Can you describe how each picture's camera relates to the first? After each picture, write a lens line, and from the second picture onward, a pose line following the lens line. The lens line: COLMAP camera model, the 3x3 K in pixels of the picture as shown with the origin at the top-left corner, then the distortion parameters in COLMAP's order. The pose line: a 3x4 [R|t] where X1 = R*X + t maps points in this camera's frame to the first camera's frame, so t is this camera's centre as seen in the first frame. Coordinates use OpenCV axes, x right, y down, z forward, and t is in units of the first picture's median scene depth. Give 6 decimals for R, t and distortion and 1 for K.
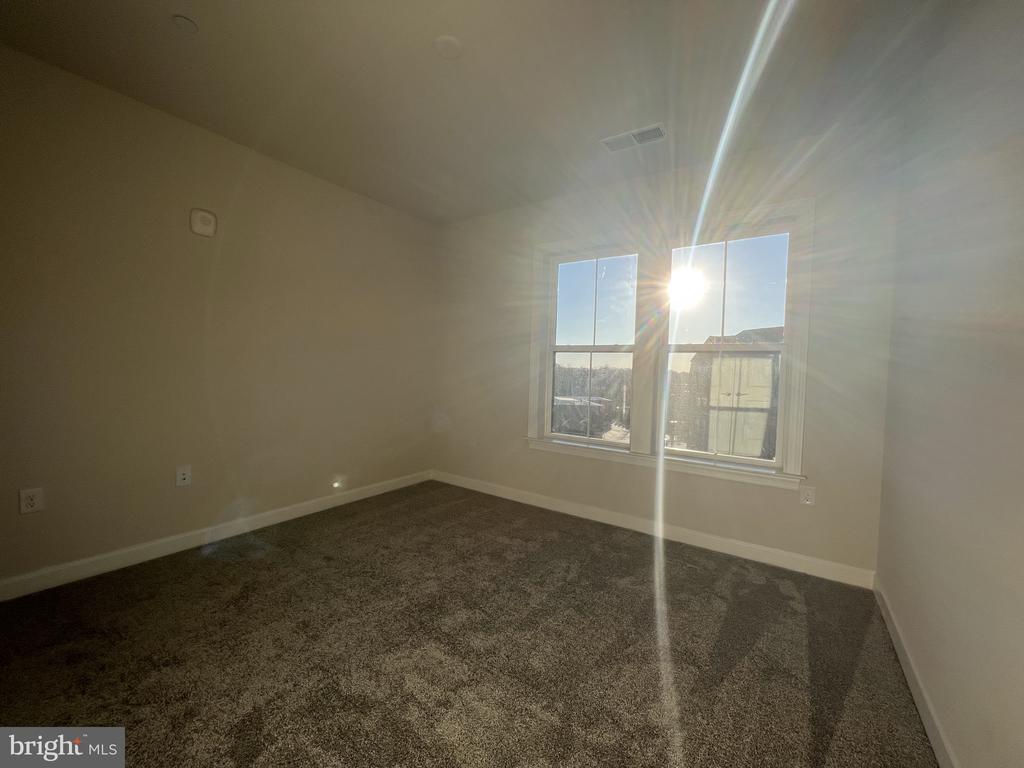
lens RADIAL K [[410.9, 0, 510.0], [0, 410.9, 382.4], [0, 0, 1]] dist [-0.006746, 0.000961]
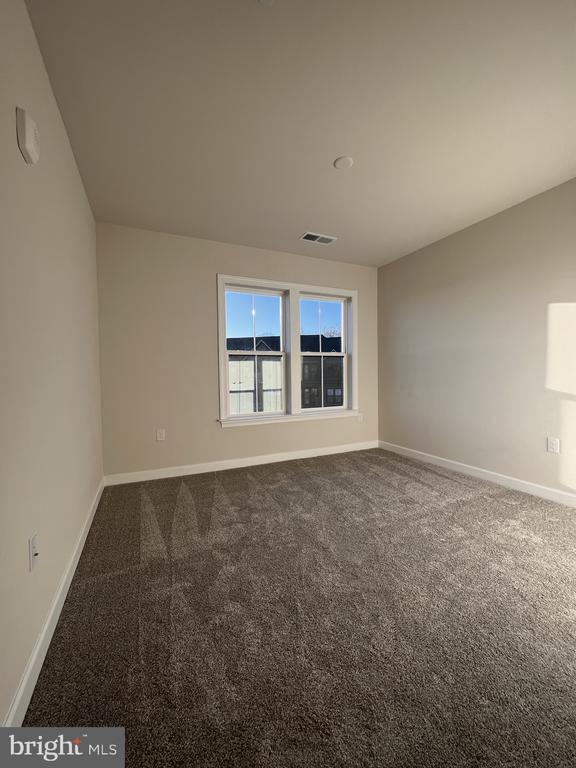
lens RADIAL K [[308.2, 0, 288.9], [0, 308.2, 381.6], [0, 0, 1]] dist [-0.006746, 0.000961]
pose [[0.497672, -0.053372, 0.865722, -0.865926], [0.052859, 0.998116, 0.031147, -0.009249], [-0.865753, 0.030261, 0.499555, 0.389947]]
